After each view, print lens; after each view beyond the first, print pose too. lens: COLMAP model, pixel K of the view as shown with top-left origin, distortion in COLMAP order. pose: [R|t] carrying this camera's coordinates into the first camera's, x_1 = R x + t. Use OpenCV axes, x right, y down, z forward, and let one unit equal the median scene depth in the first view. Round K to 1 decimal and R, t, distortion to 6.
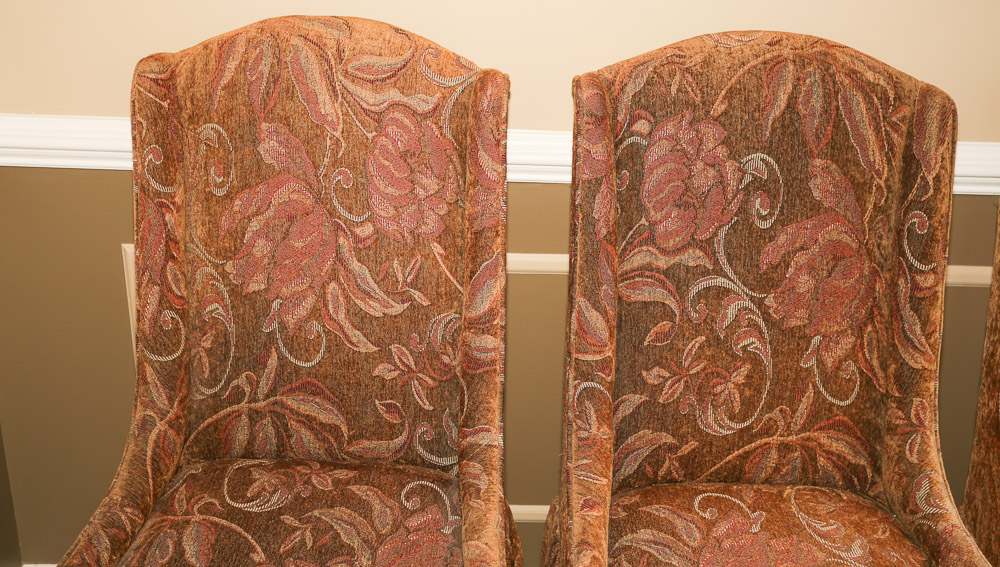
lens RADIAL K [[1089.8, 0, 500.3], [0, 1089.8, 228.8], [0, 0, 1]] dist [0.003451, 0.153390]
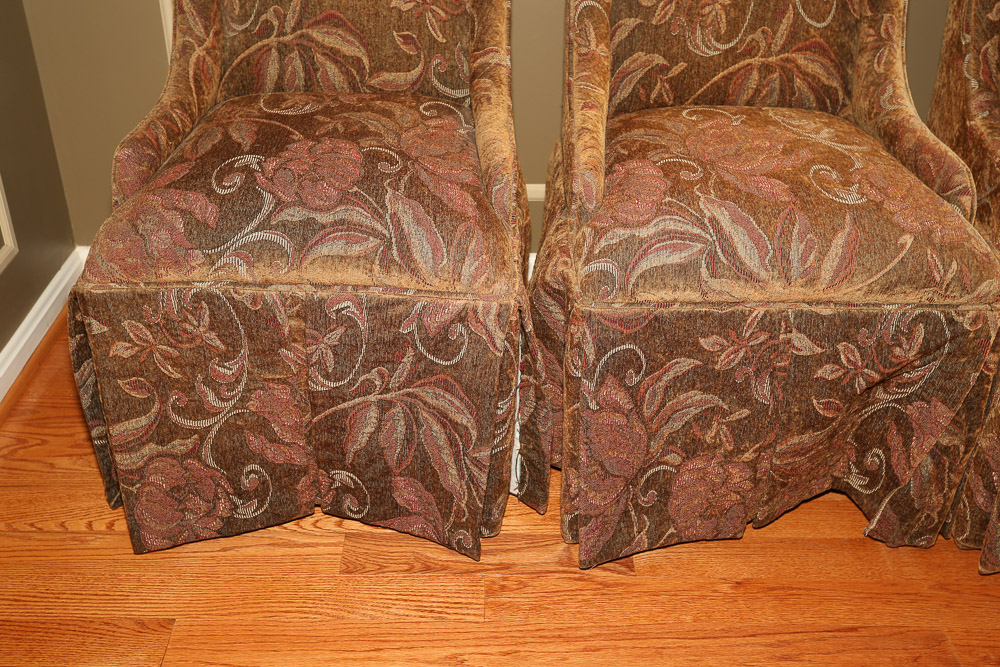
lens RADIAL K [[1087.5, 0, 500.0], [0, 1087.5, 333.5], [0, 0, 1]] dist [0.002081, 0.154020]
pose [[0.999897, -0.013828, 0.003794, -0.016072], [0.013000, 0.985857, 0.167082, 0.281309], [-0.006051, -0.167015, 0.985936, -0.132648]]
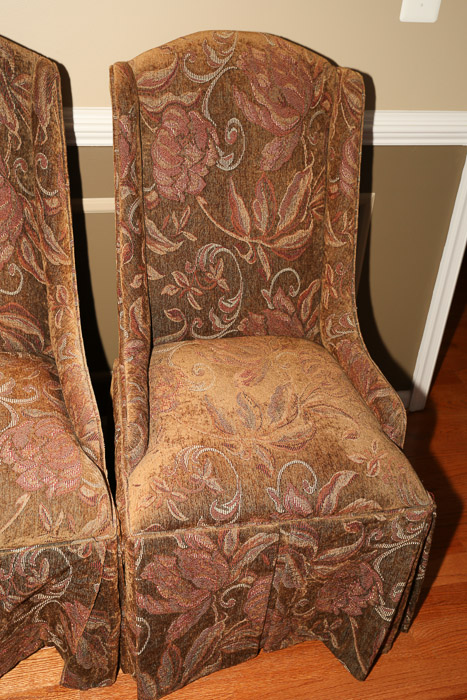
lens RADIAL K [[725.8, 0, 233.5], [0, 725.8, 350.0], [0, 0, 1]] dist [0.025150, 0.040703]
pose [[0.970603, -0.094686, 0.221279, 0.382660], [0.053737, 0.981411, 0.184240, 0.072370], [-0.234611, -0.166933, 0.957649, -0.006567]]
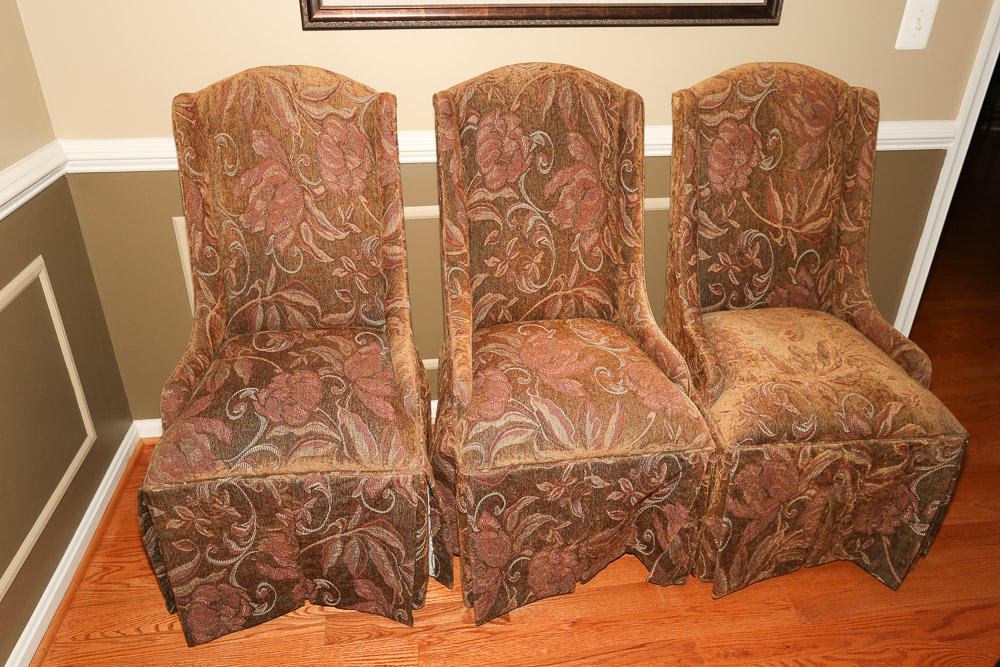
lens RADIAL K [[736.3, 0, 500.0], [0, 736.3, 333.5], [0, 0, 1]] dist [-0.052781, 0.078312]
pose [[0.989615, -0.085838, 0.115302, 0.005558], [0.072959, 0.991068, 0.111627, 0.116954], [-0.123854, -0.102055, 0.987038, -0.208082]]
